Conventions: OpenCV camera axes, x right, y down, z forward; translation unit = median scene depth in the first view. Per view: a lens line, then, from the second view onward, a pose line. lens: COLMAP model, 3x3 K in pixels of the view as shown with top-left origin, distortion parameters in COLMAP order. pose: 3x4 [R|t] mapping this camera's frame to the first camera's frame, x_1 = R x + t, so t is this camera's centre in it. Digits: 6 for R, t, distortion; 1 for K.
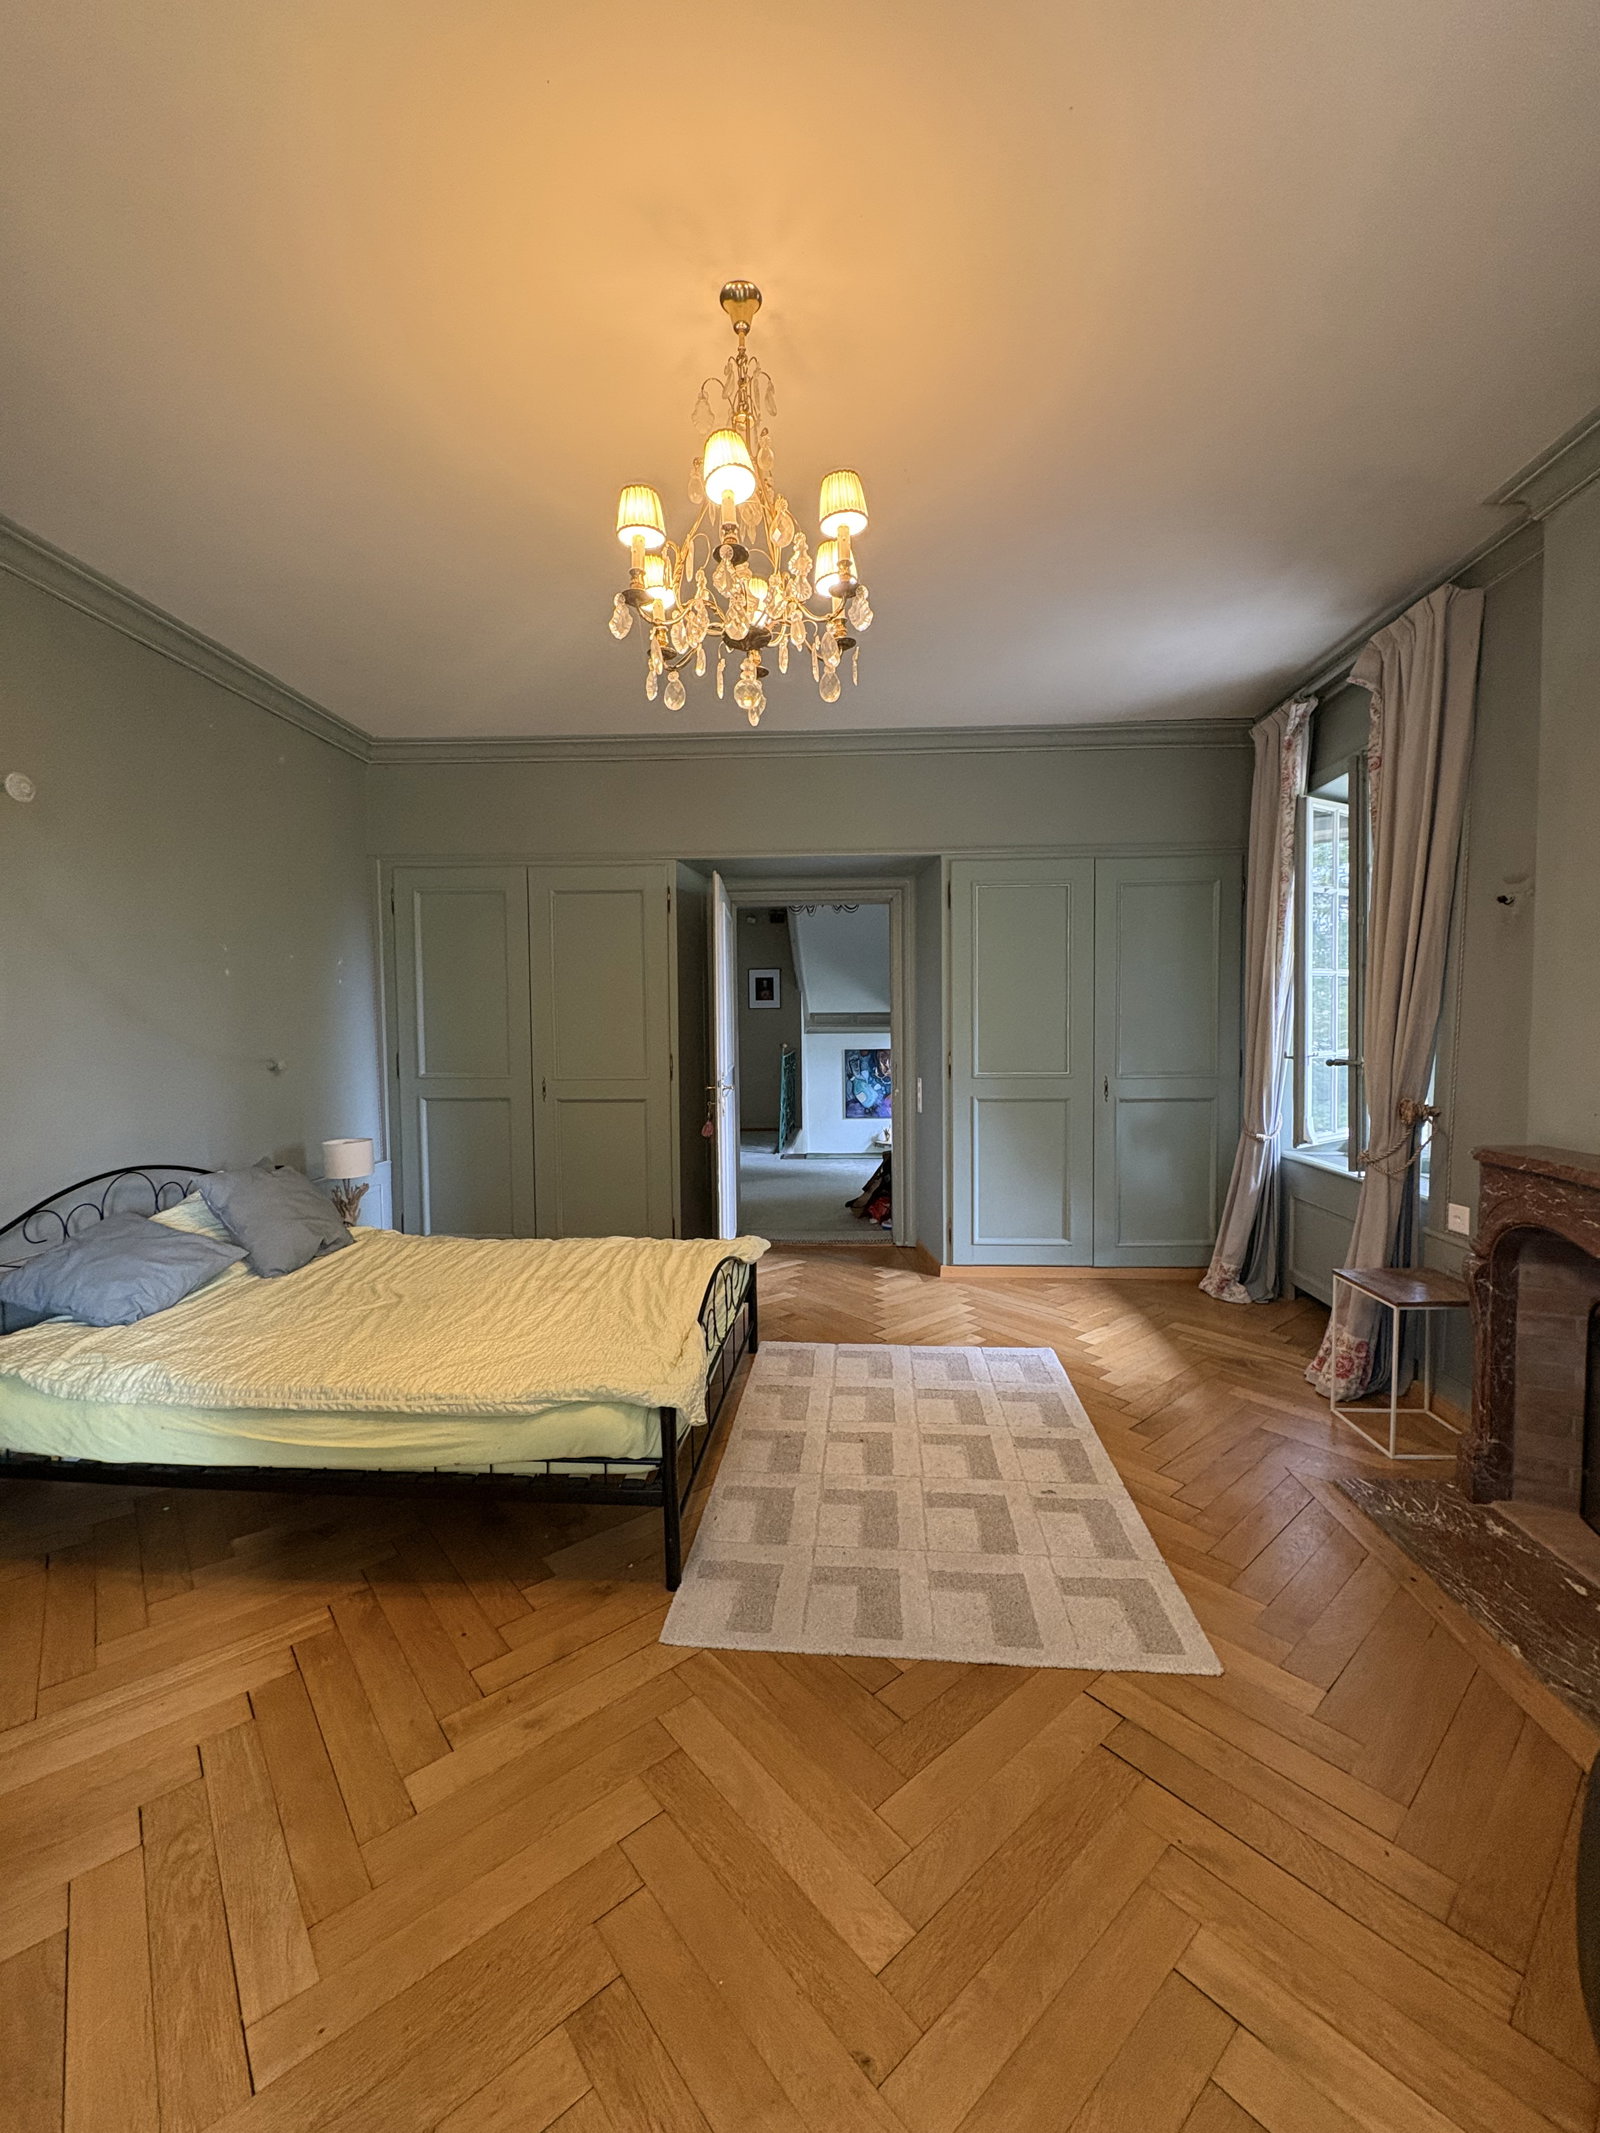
lens RADIAL K [[849.0, 0, 799.5], [0, 849.0, 1060.3], [0, 0, 1]] dist [0.001714, 0.000085]
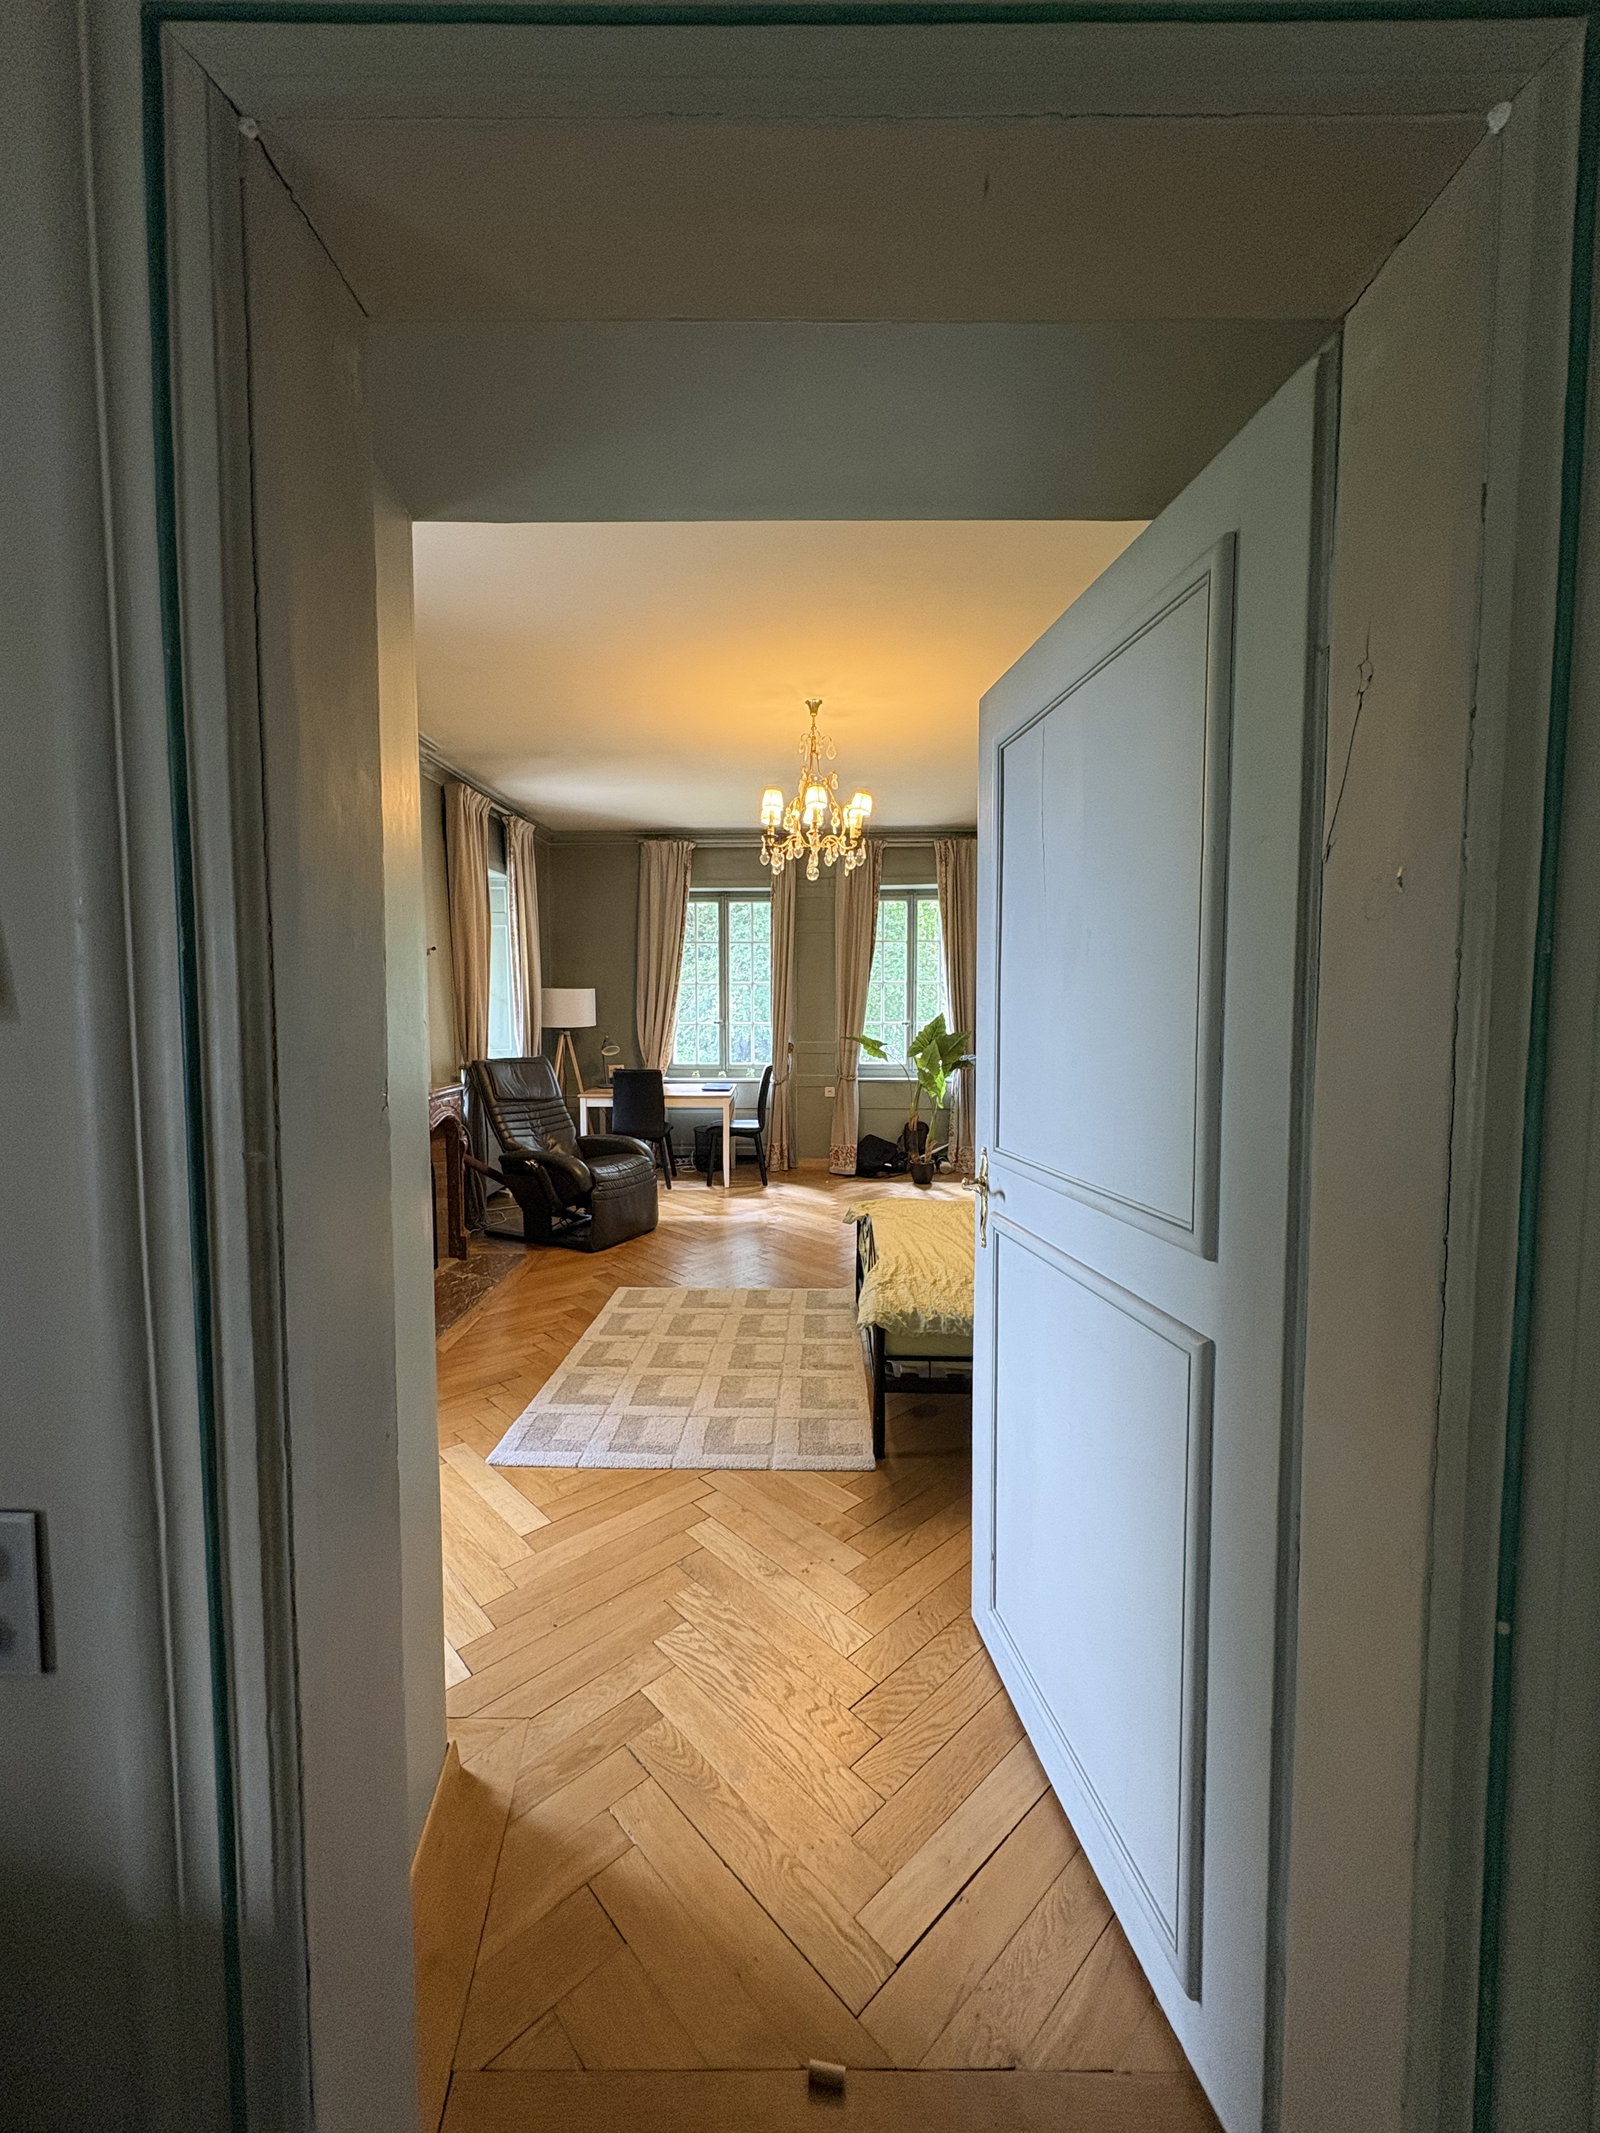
lens RADIAL K [[849.0, 0, 799.5], [0, 849.0, 1060.3], [0, 0, 1]] dist [0.001714, 0.000085]
pose [[-0.998551, 0.014081, -0.051938, 0.061356], [0.008452, 0.994220, 0.107031, -0.110619], [0.053145, 0.106437, -0.992898, 2.037446]]
